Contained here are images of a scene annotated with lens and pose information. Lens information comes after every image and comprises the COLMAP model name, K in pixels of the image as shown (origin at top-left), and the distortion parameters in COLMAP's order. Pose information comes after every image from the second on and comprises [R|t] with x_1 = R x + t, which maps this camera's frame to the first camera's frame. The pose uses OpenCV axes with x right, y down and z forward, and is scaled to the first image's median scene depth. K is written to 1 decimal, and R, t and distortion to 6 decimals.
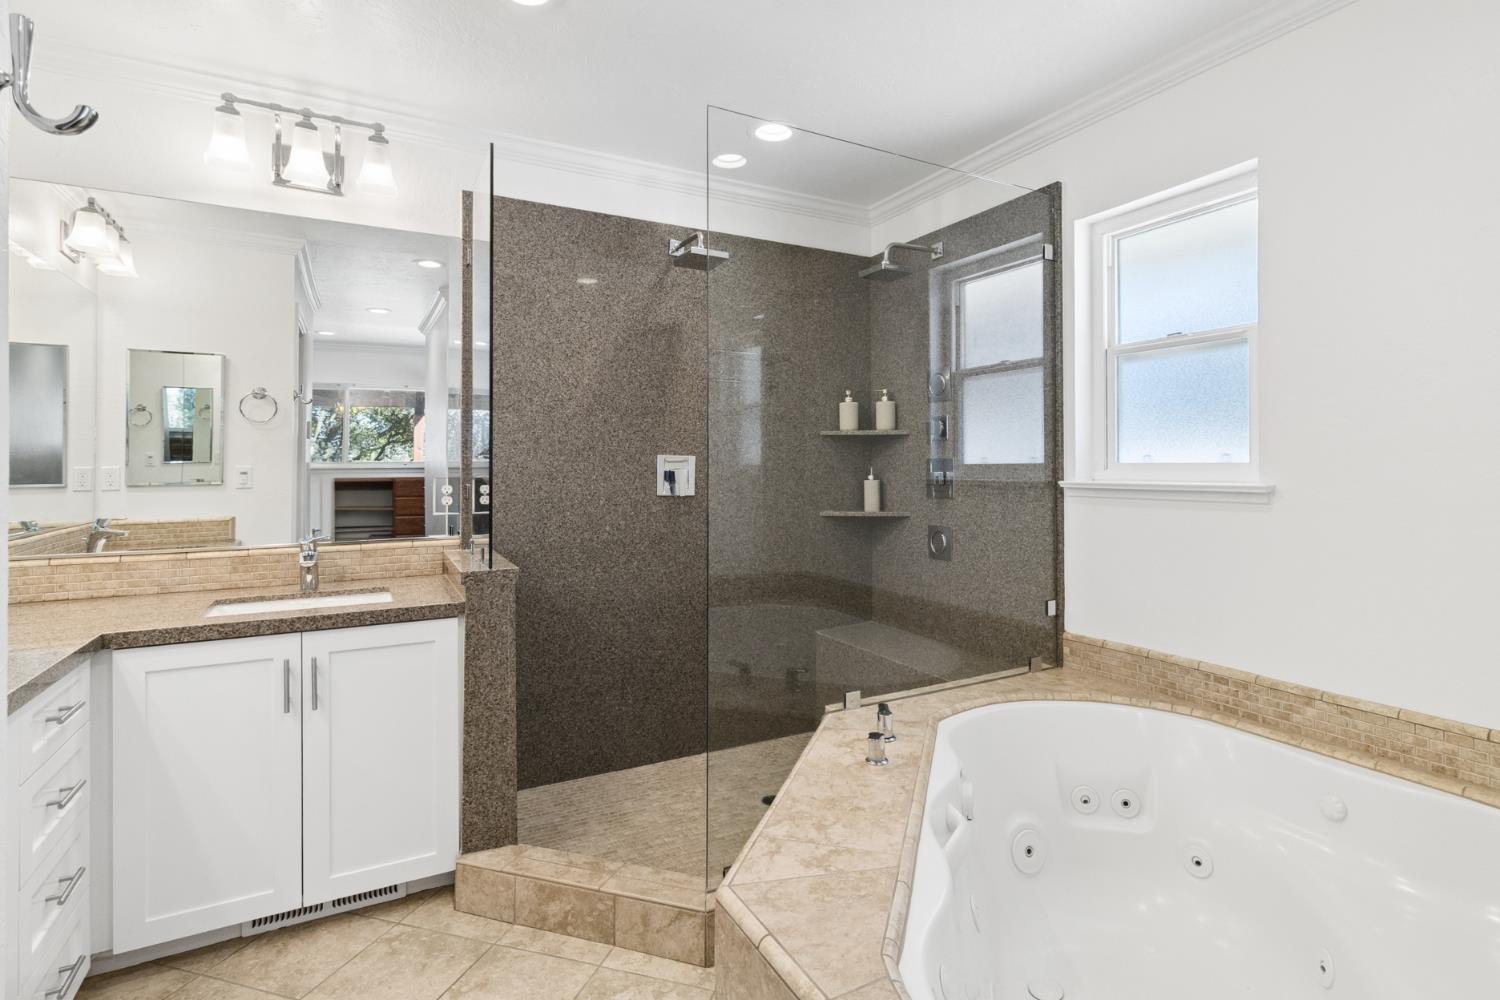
lens RADIAL K [[720.2, 0, 744.2], [0, 720.2, 461.1], [0, 0, 1]] dist [0.001012, -0.000132]
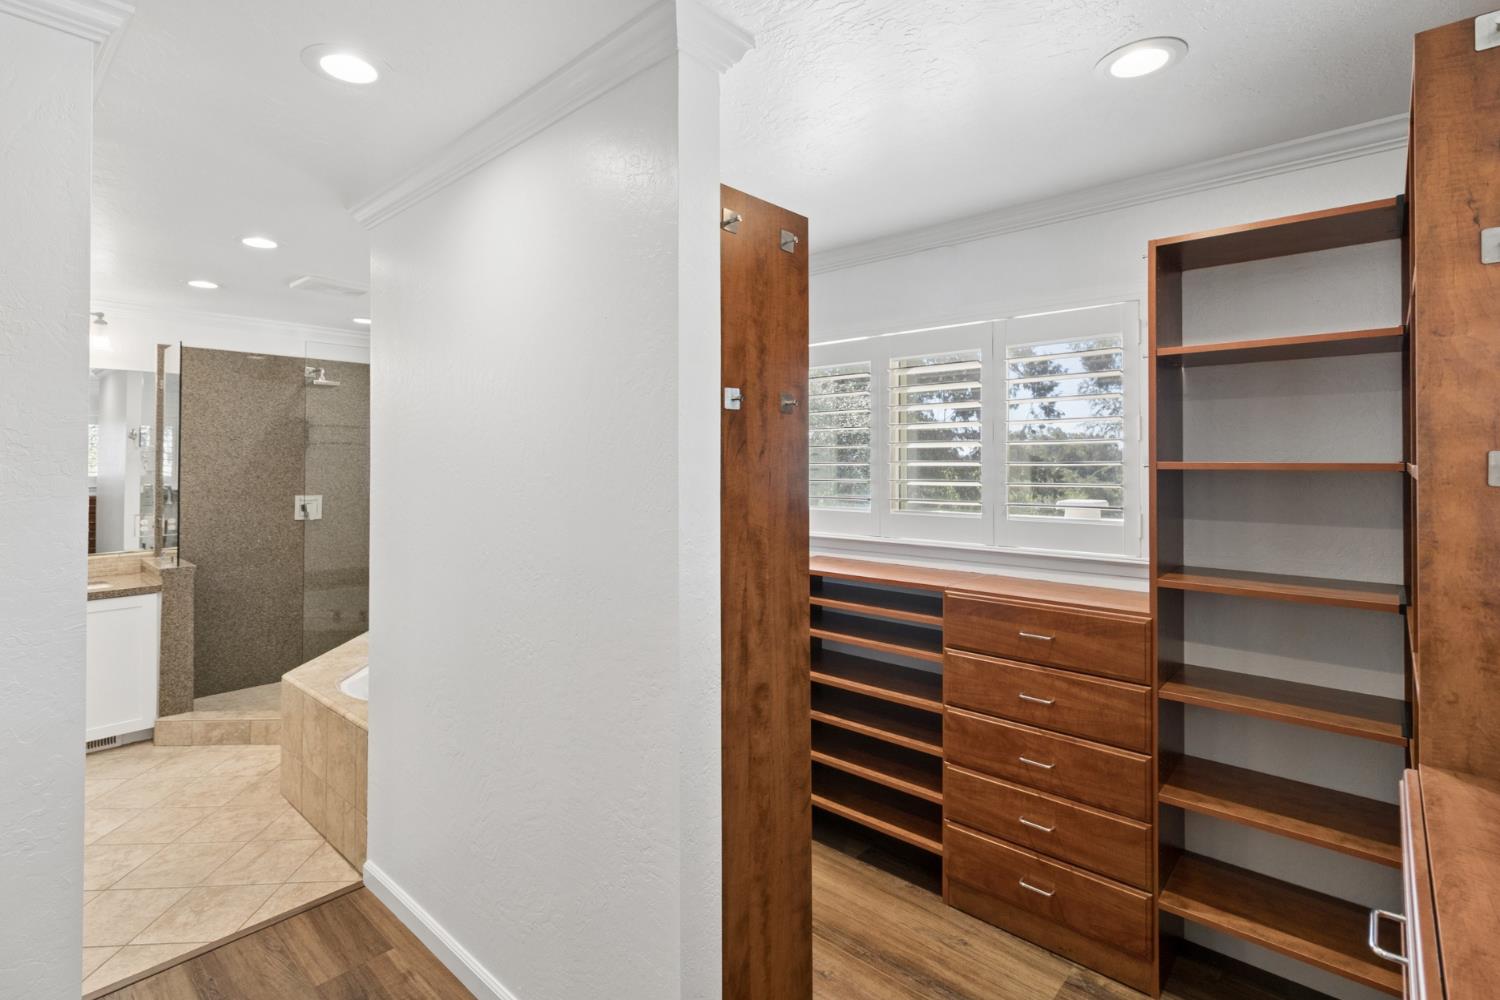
lens RADIAL K [[712.2, 0, 740.5], [0, 712.2, 445.8], [0, 0, 1]] dist [-0.000972, -0.000408]
pose [[0.937717, 0.006377, 0.347340, 0.383311], [-0.003326, 0.999950, -0.009380, -0.156200], [-0.347383, 0.007641, 0.937692, -1.272912]]
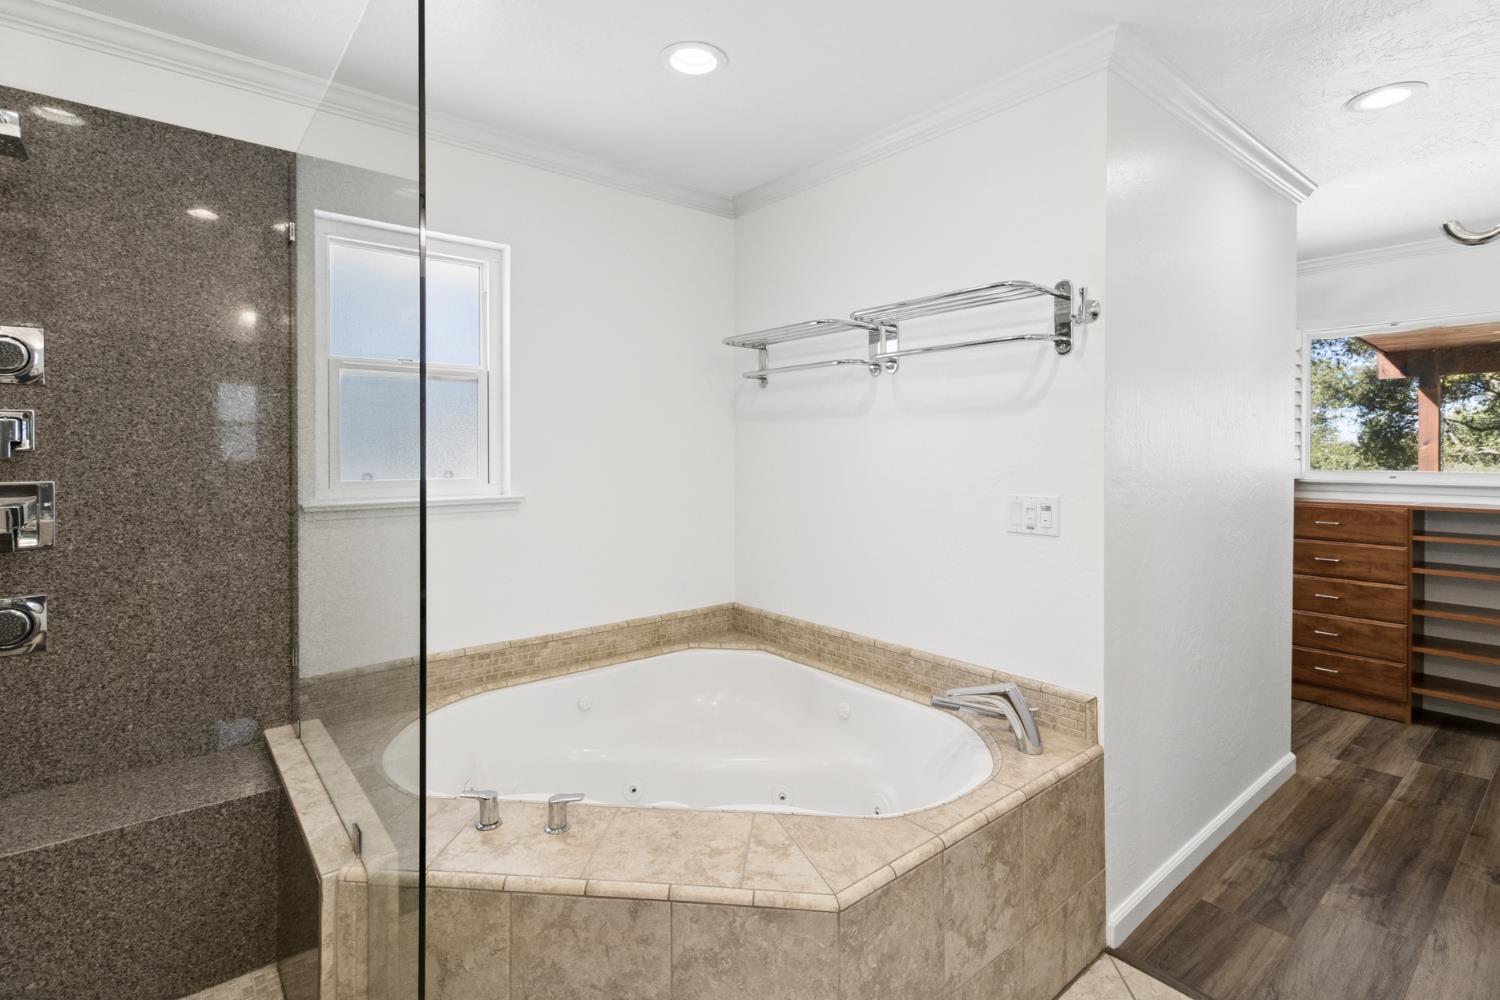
lens RADIAL K [[720.2, 0, 744.2], [0, 720.2, 461.1], [0, 0, 1]] dist [0.001012, -0.000132]
pose [[-0.197326, -0.011324, 0.980273, -0.621502], [-0.004857, 0.999932, 0.010573, -0.044687], [-0.980326, -0.002675, -0.197367, 0.796709]]
